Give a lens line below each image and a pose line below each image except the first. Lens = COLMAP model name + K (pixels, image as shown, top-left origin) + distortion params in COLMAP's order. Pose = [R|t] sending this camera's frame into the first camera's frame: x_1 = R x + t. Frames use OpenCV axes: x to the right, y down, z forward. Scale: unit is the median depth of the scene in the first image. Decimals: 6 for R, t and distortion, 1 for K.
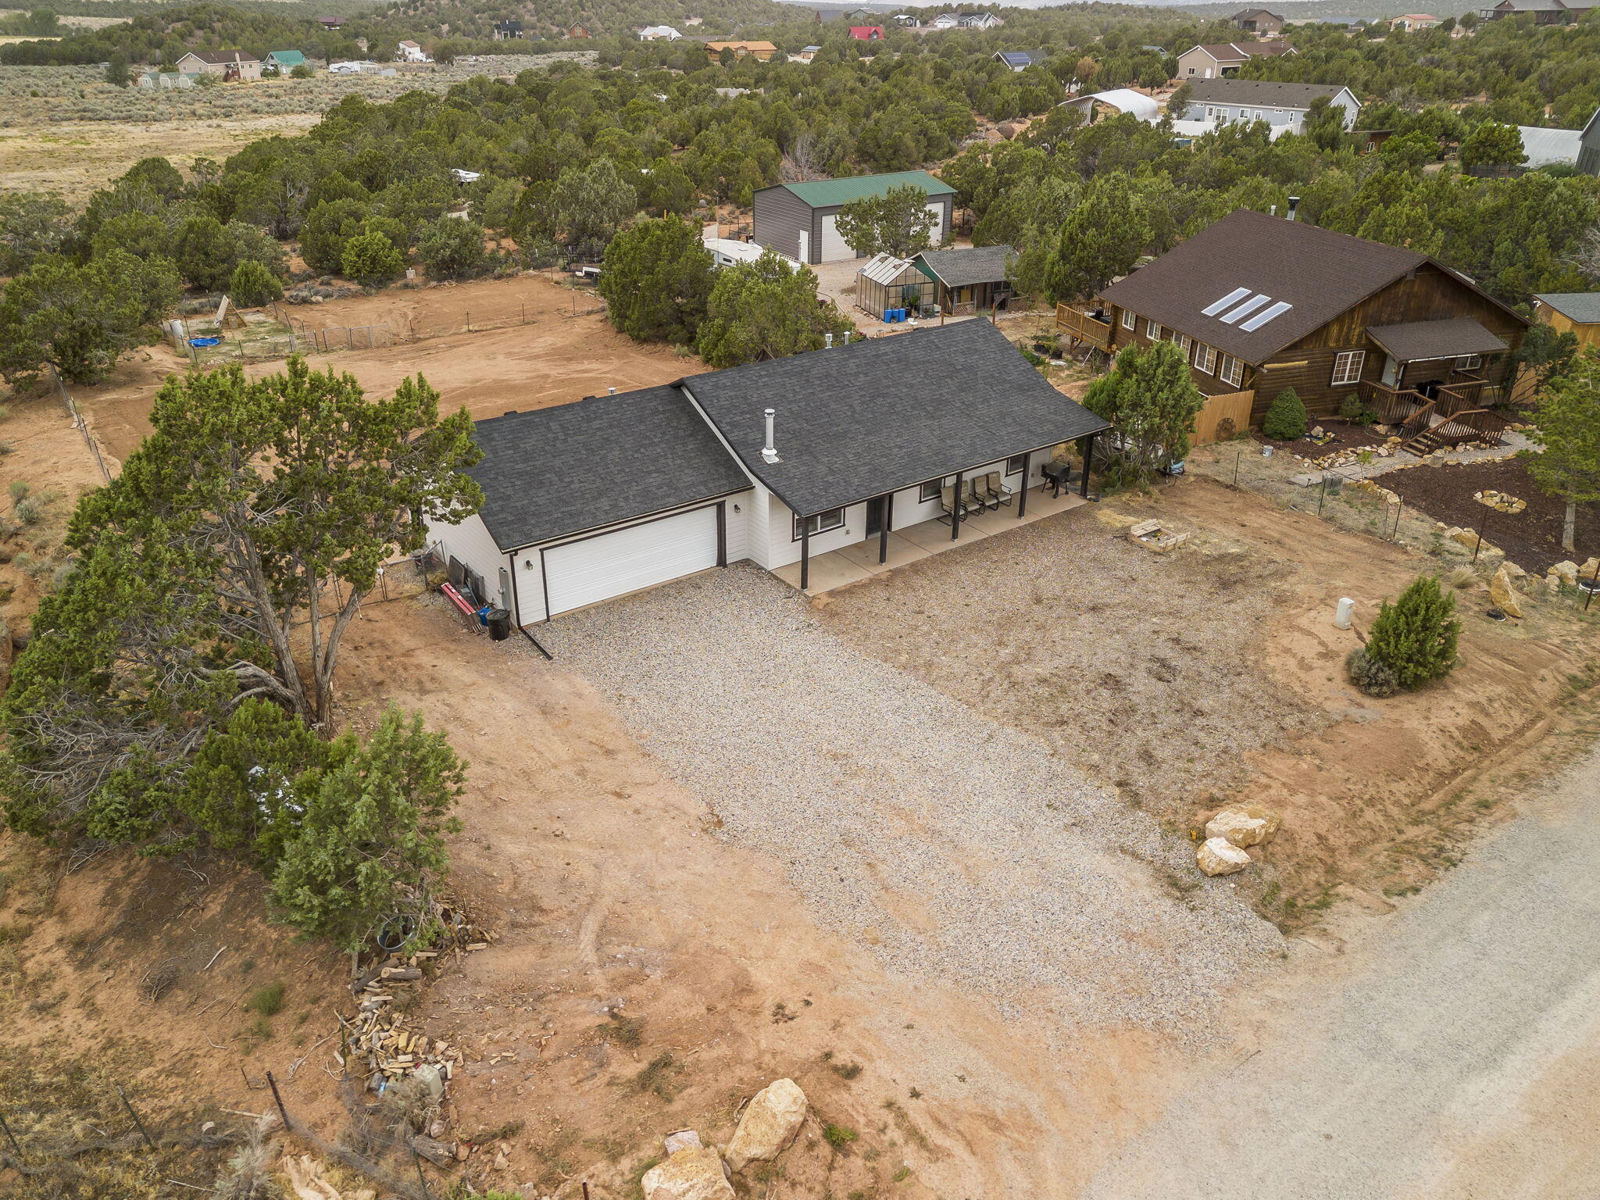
lens RADIAL K [[1190.5, 0, 778.1], [0, 1190.5, 593.4], [0, 0, 1]] dist [0.083155, -0.086873]
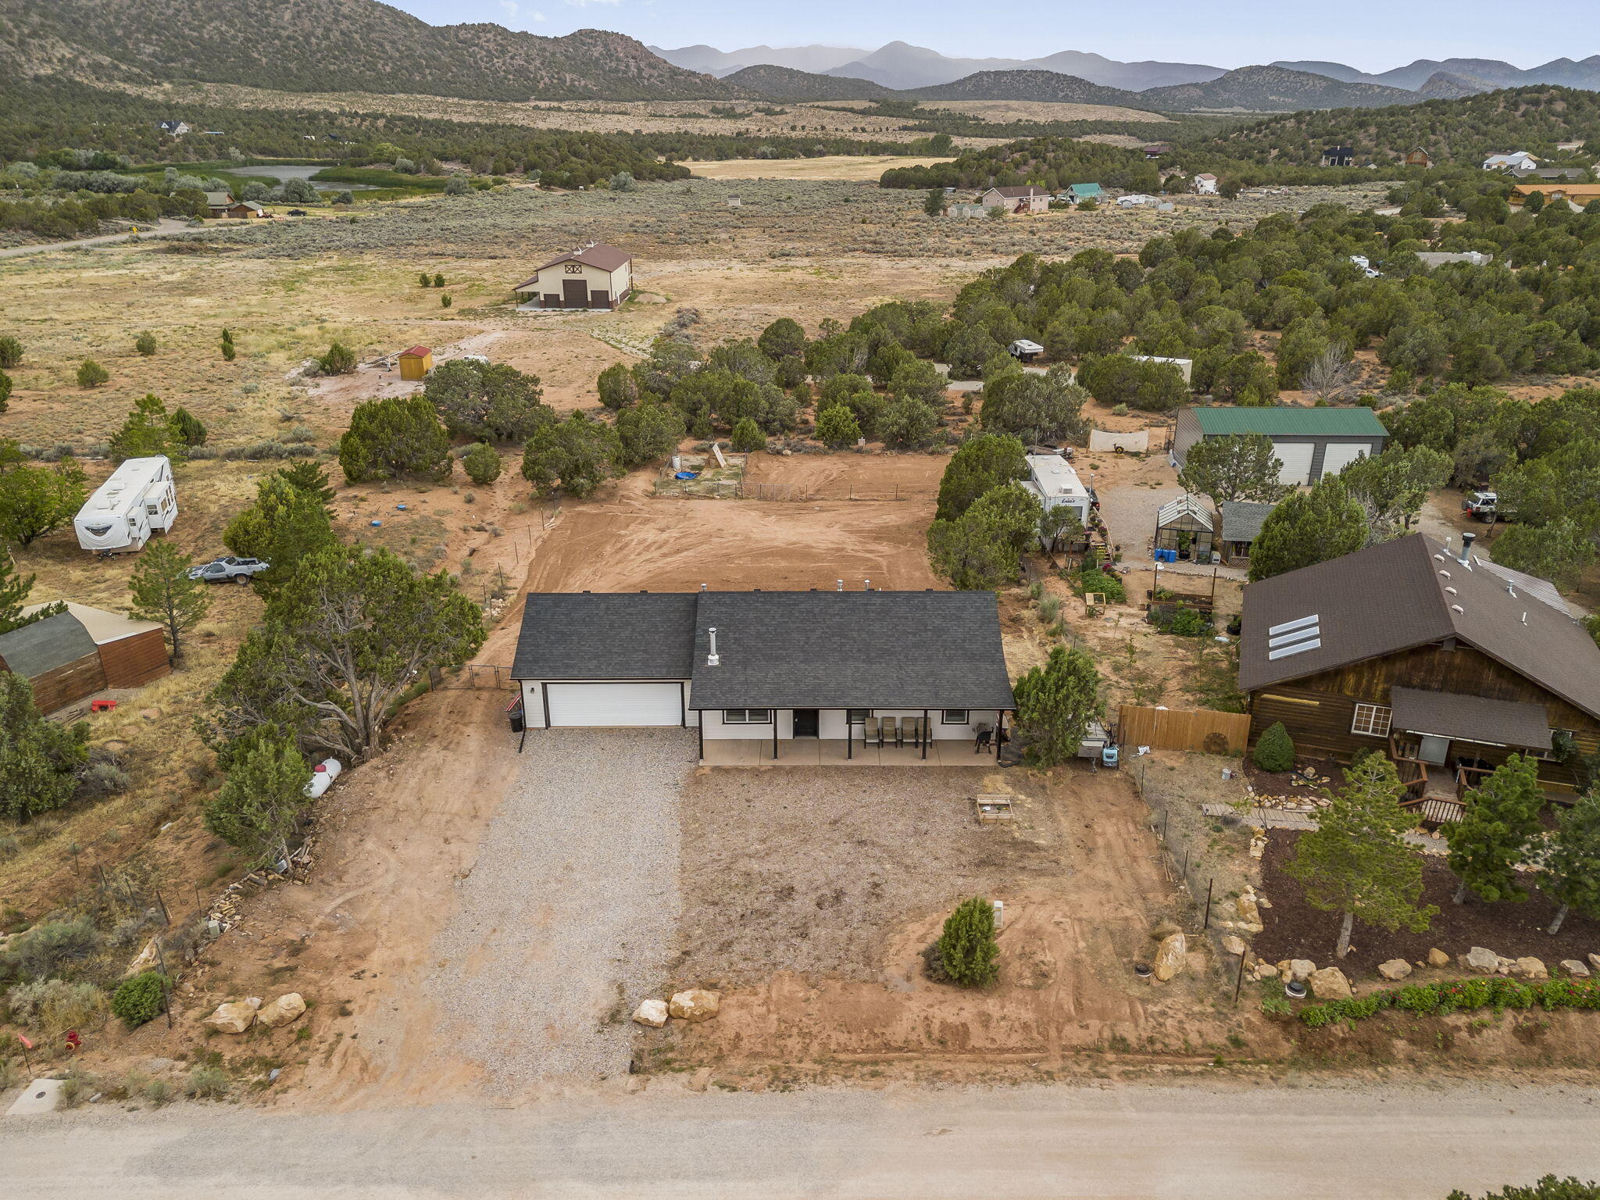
lens RADIAL K [[1190.5, 0, 778.1], [0, 1190.5, 593.4], [0, 0, 1]] dist [0.083155, -0.086873]
pose [[0.796546, 0.220952, -0.562757, 0.798150], [-0.262331, 0.964948, 0.007550, -0.215017], [0.544700, 0.141615, 0.826588, -0.126564]]
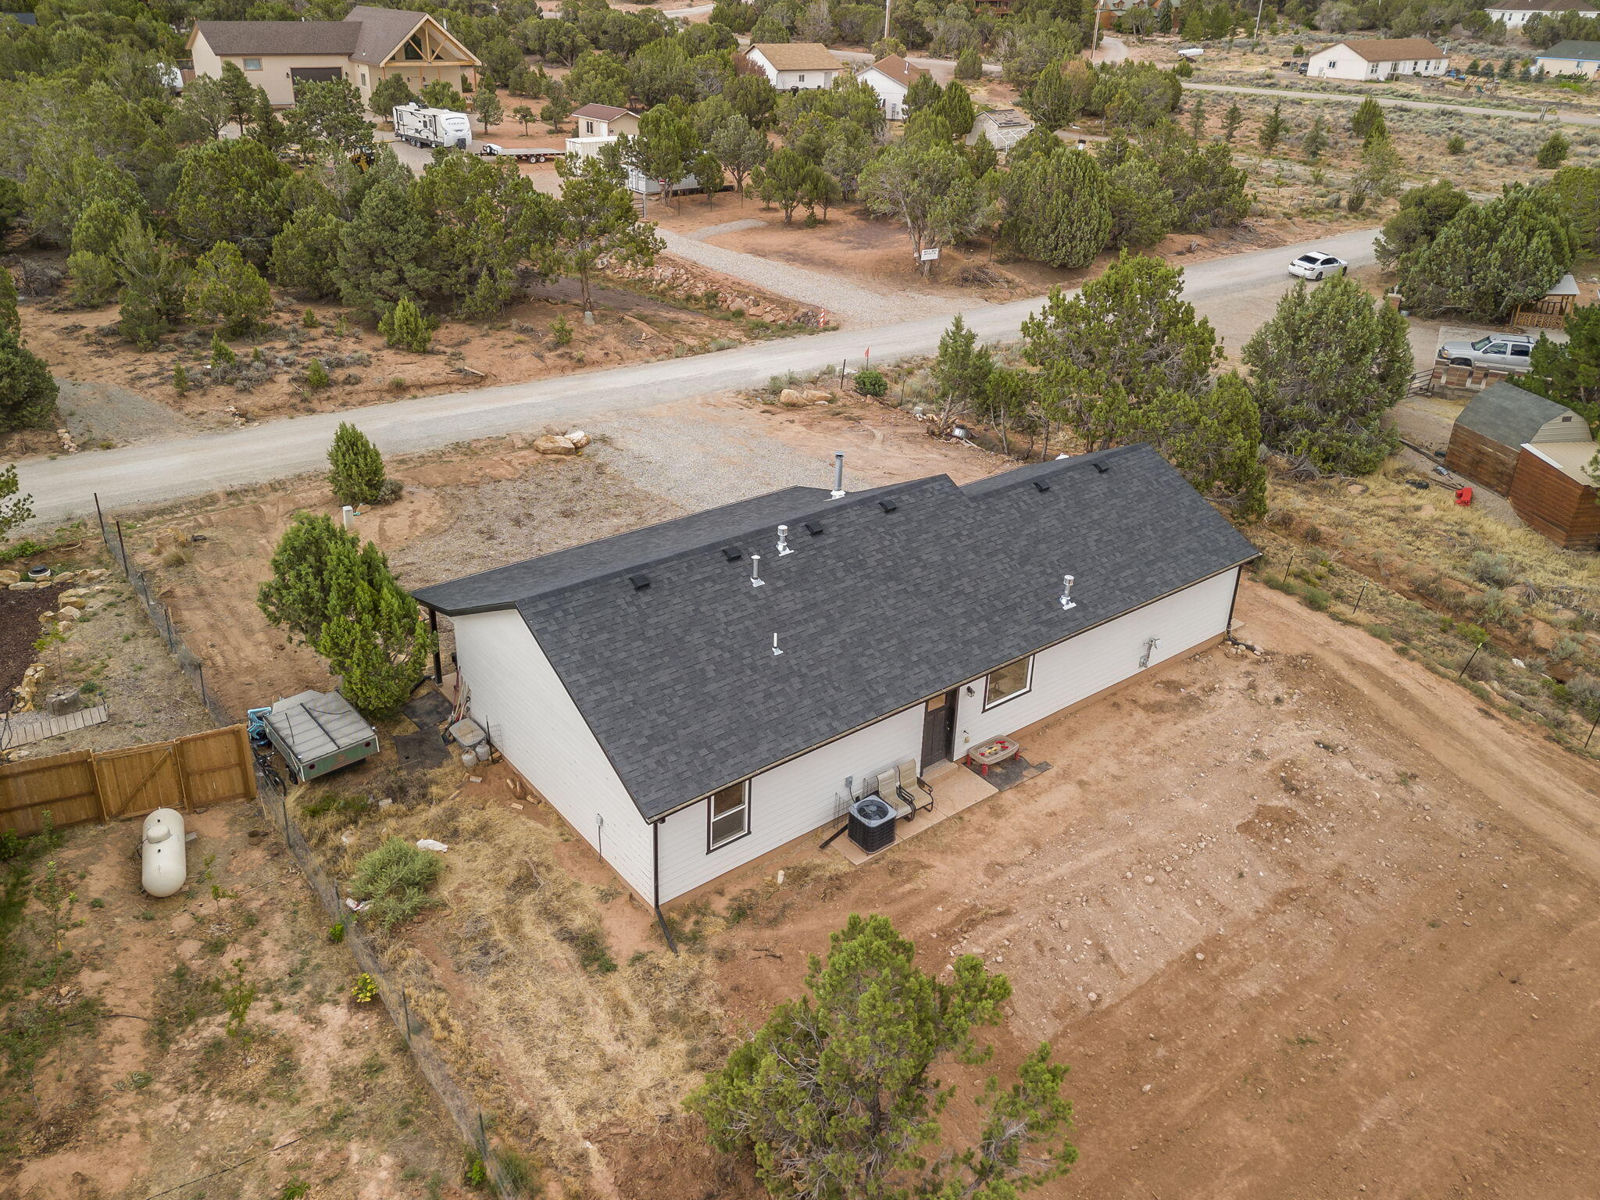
lens RADIAL K [[1199.5, 0, 769.4], [0, 1199.5, 546.3], [0, 0, 1]] dist [0.070134, -0.050977]
pose [[-0.998755, -0.015435, -0.047431, 0.094215], [-0.046893, 0.614639, 0.787414, -0.842135], [0.016999, 0.788658, -0.614598, 1.586082]]
